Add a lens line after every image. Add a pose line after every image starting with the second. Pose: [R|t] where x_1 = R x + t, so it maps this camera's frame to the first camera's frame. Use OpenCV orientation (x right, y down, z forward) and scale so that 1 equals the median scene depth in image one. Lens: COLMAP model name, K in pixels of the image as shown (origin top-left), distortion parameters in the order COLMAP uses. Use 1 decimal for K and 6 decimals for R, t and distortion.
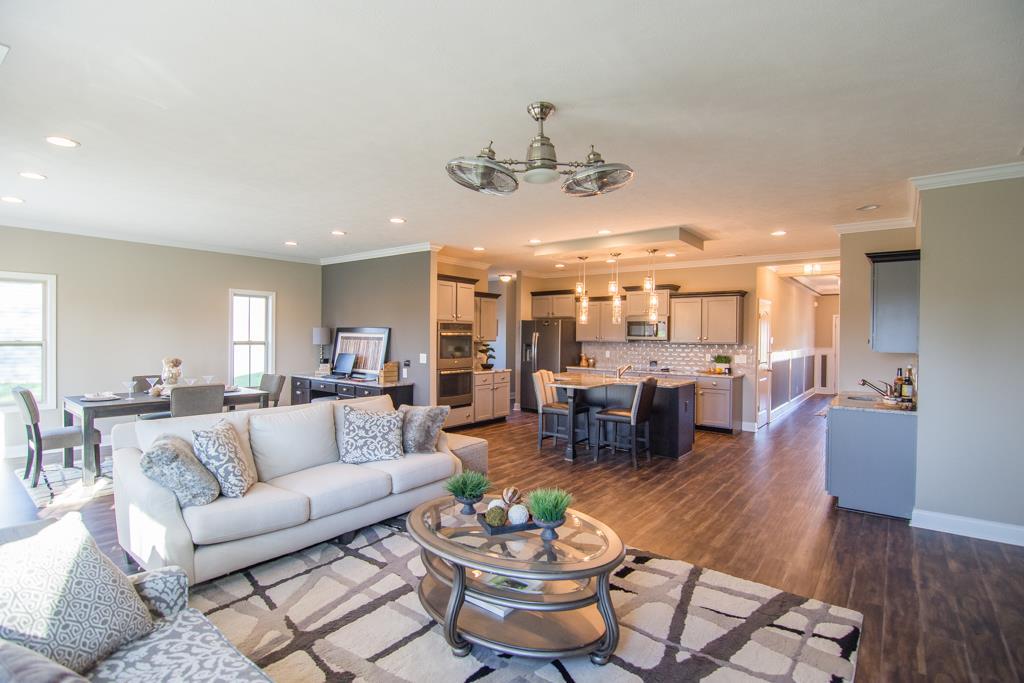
lens RADIAL K [[491.1, 0, 512.0], [0, 491.1, 341.5], [0, 0, 1]] dist [-0.009920, -0.010653]
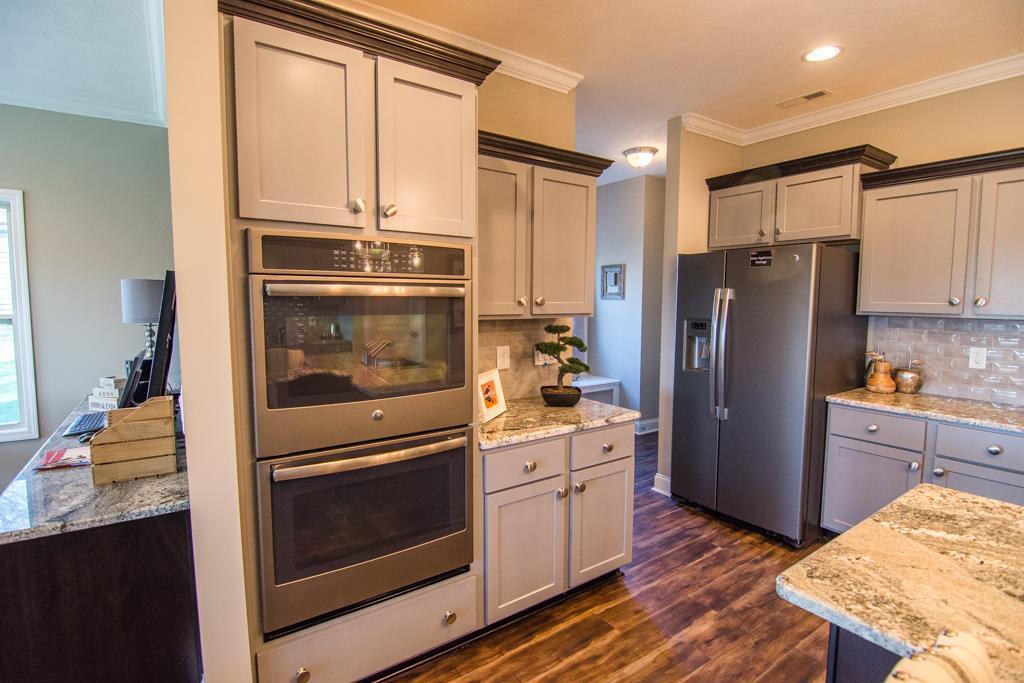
lens RADIAL K [[491.1, 0, 512.0], [0, 491.1, 341.5], [0, 0, 1]] dist [-0.009920, -0.010653]
pose [[0.954265, 0.018357, -0.298397, 0.011071], [0.002926, 0.997492, 0.070722, -0.005991], [0.298947, -0.068360, 0.951818, 0.630572]]
